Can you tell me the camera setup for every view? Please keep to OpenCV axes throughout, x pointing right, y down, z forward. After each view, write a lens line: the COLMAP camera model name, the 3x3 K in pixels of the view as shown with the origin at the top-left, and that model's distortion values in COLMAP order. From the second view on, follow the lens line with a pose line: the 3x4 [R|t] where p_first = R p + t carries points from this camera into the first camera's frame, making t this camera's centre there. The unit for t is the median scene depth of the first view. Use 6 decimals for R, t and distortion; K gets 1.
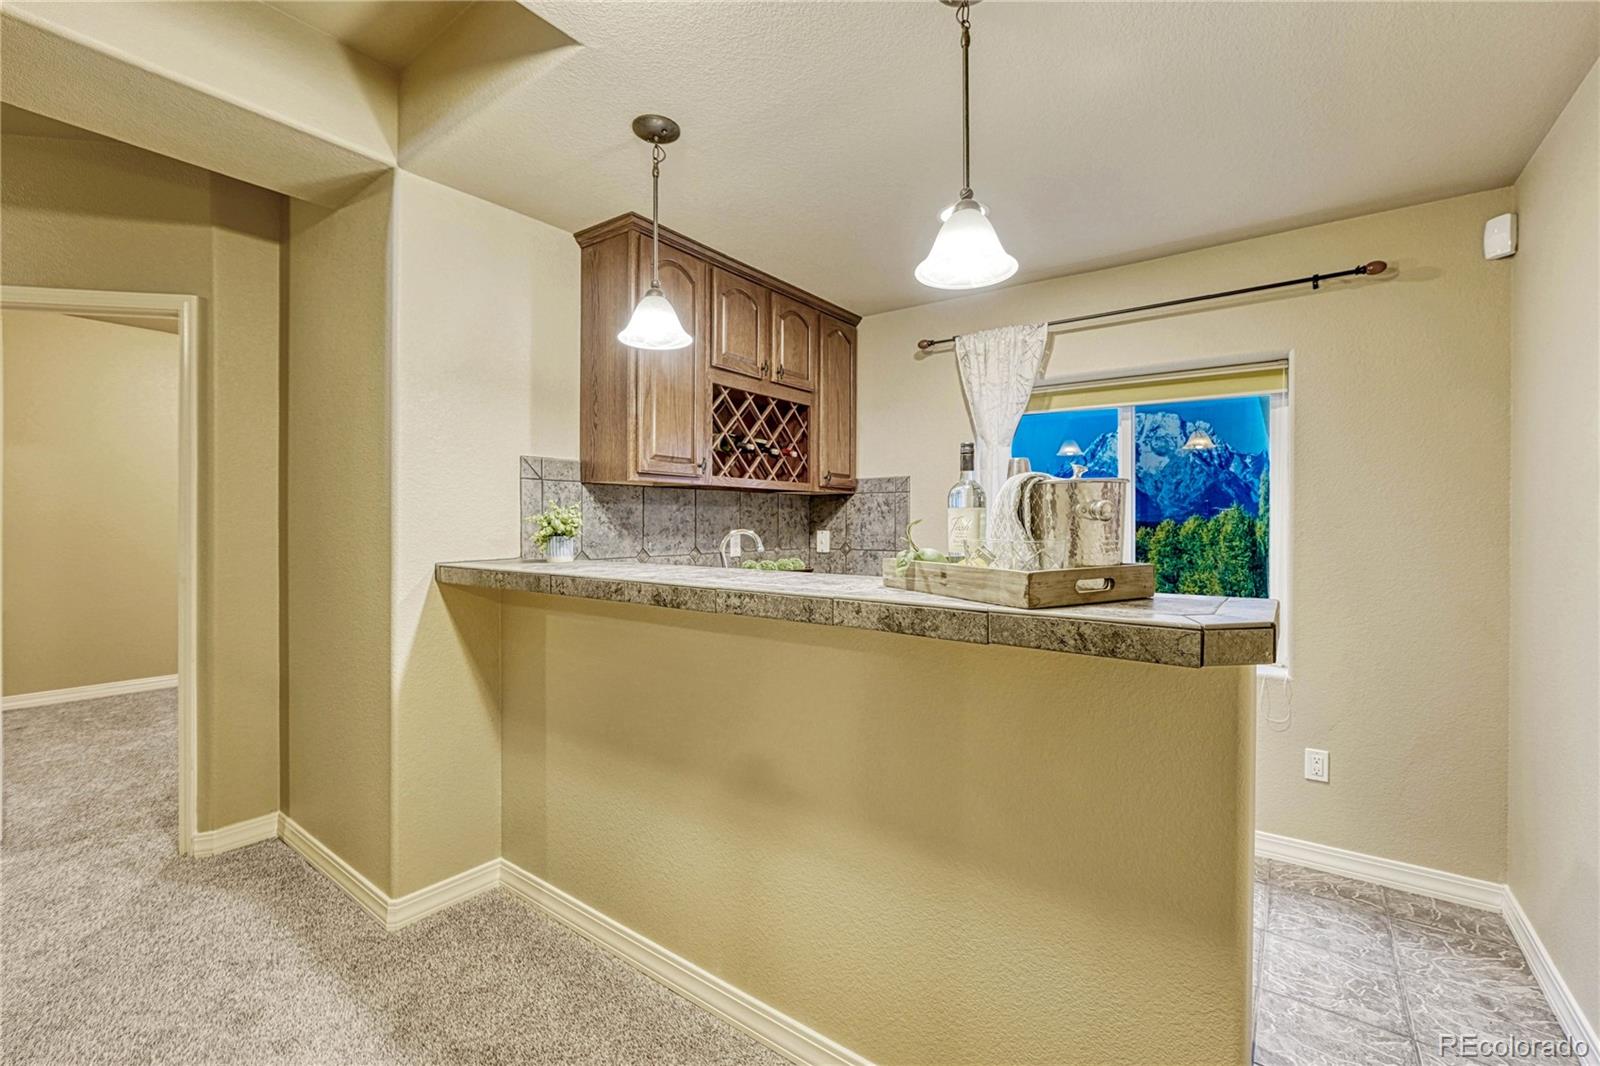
lens RADIAL K [[679.9, 0, 795.8], [0, 679.9, 523.2], [0, 0, 1]] dist [-0.003375, 0.000042]
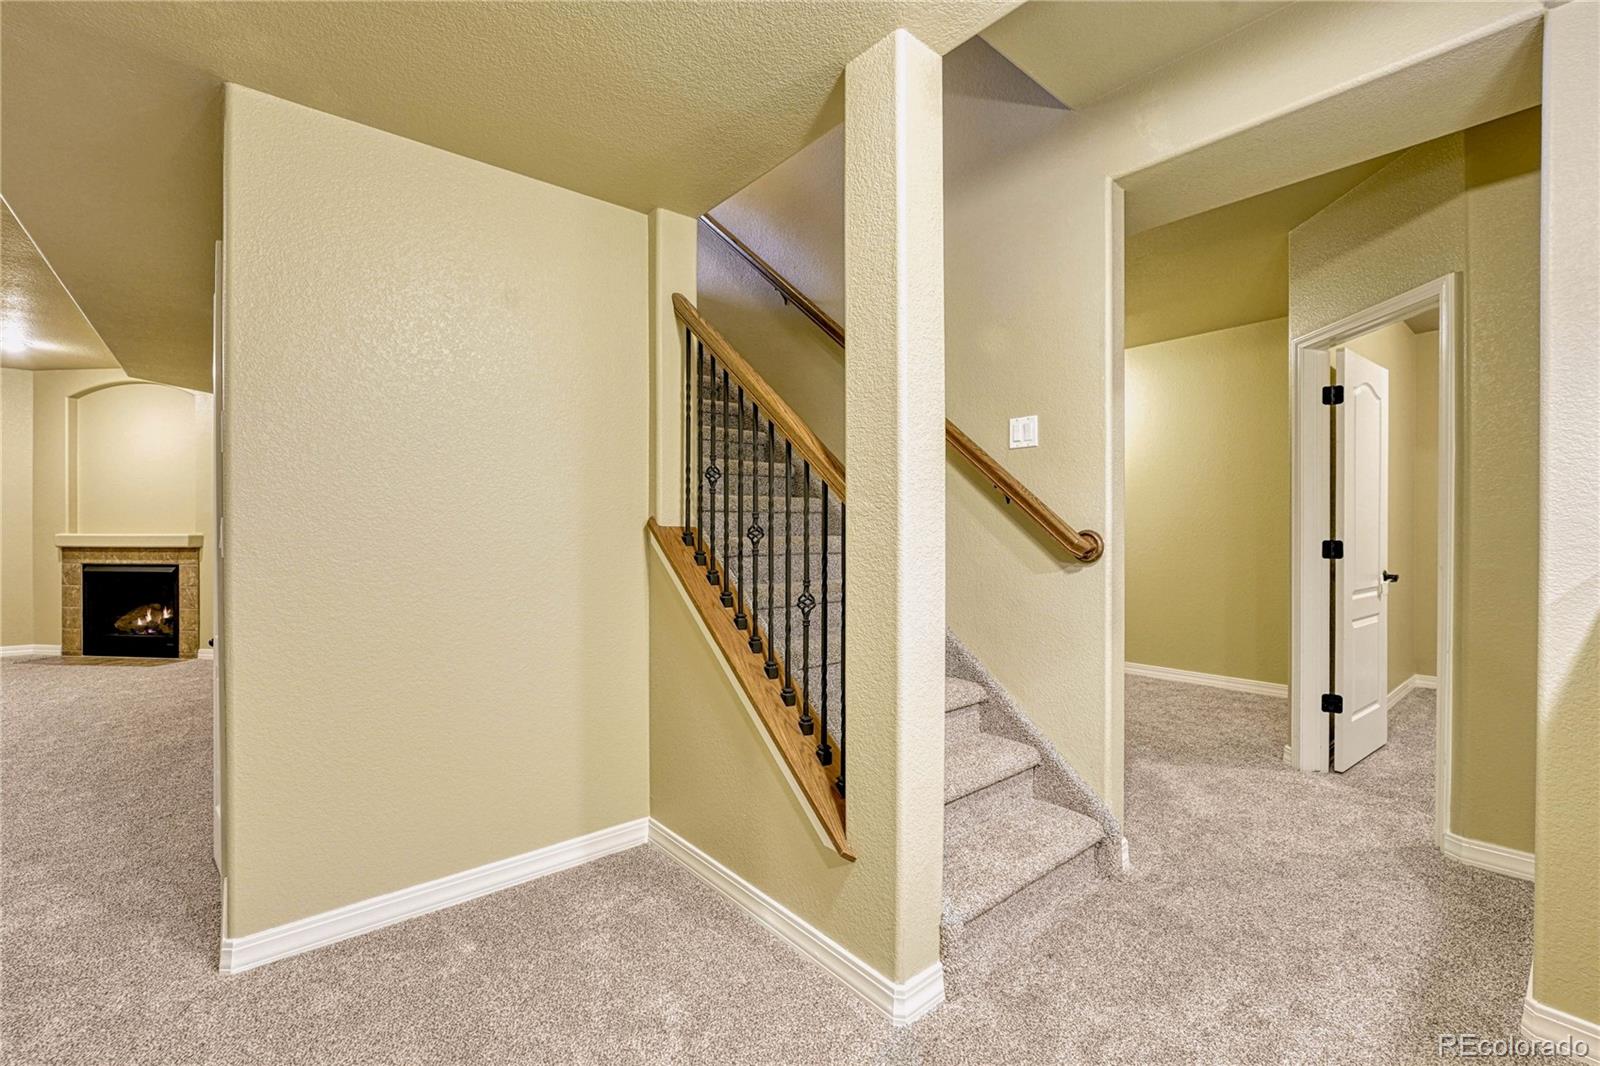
lens RADIAL K [[678.4, 0, 800.0], [0, 678.4, 533.0], [0, 0, 1]] dist [-0.002690, -0.000264]
pose [[-0.220670, -0.000778, -0.975348, 0.220600], [-0.008955, 0.999959, 0.001228, 0.035477], [0.975307, 0.009005, -0.220668, 0.269248]]
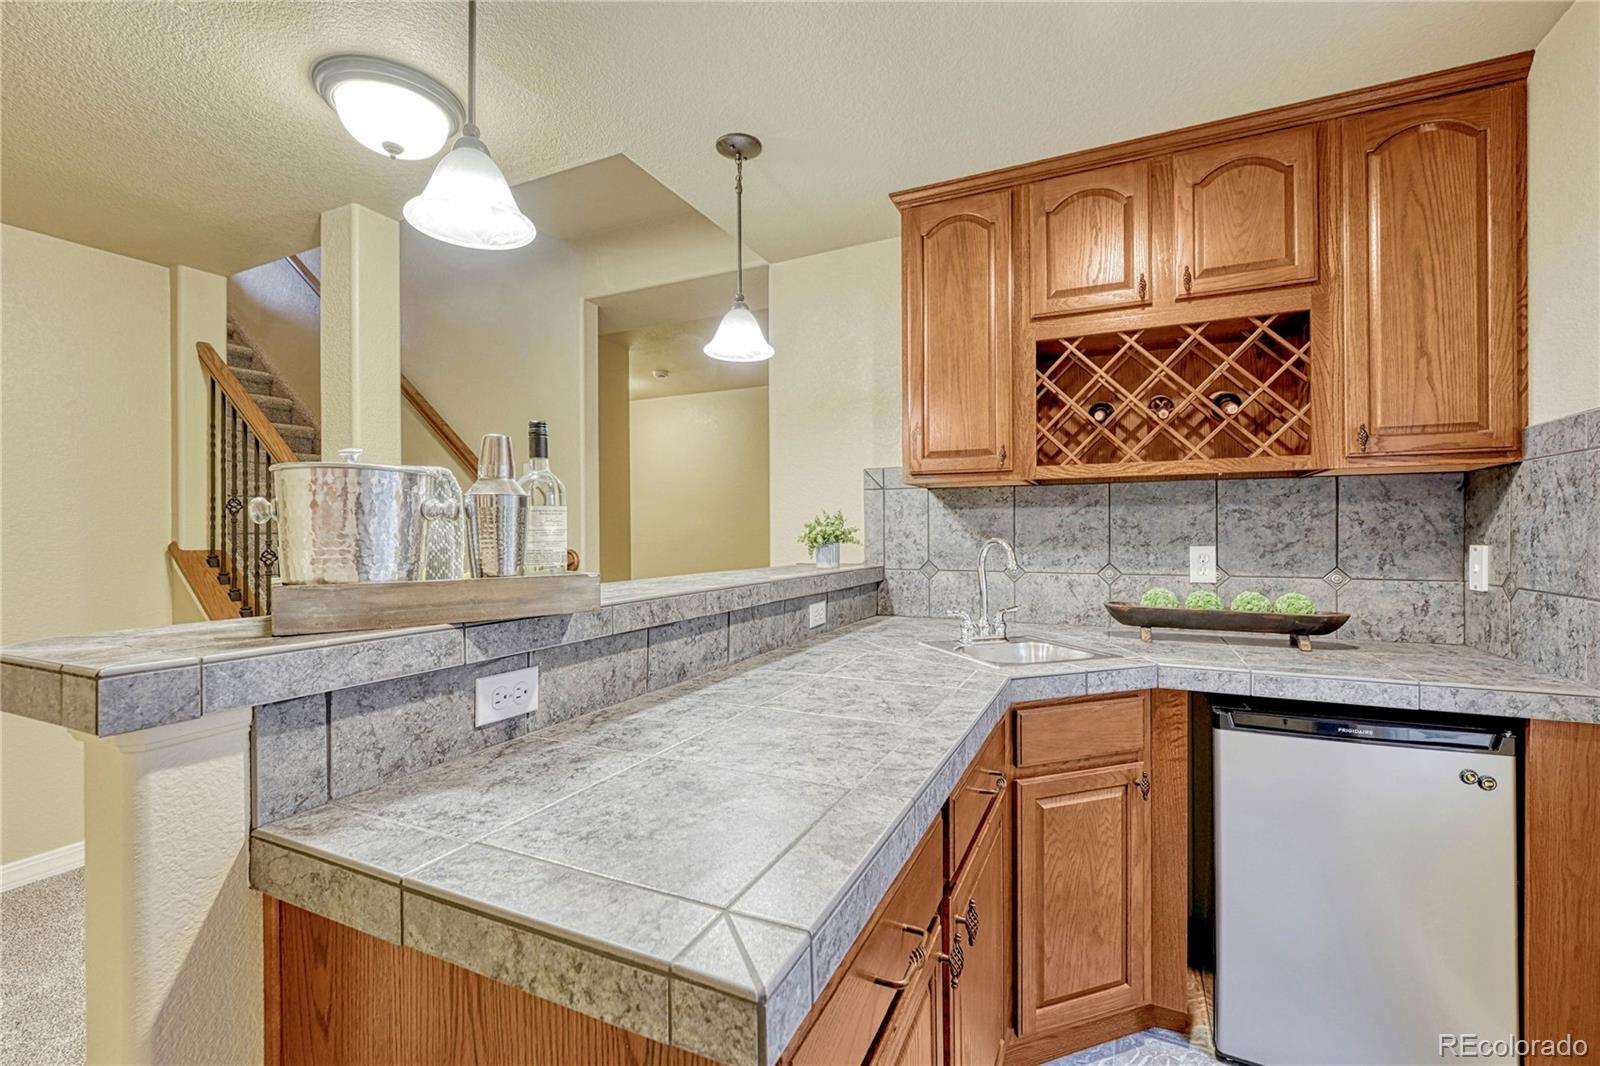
lens RADIAL K [[679.9, 0, 795.8], [0, 679.9, 523.2], [0, 0, 1]] dist [-0.003375, 0.000042]
pose [[0.191691, -0.016749, -0.981312, 0.554905], [0.000106, 0.999855, -0.017045, 0.004703], [0.981455, 0.003163, 0.191665, 0.603712]]
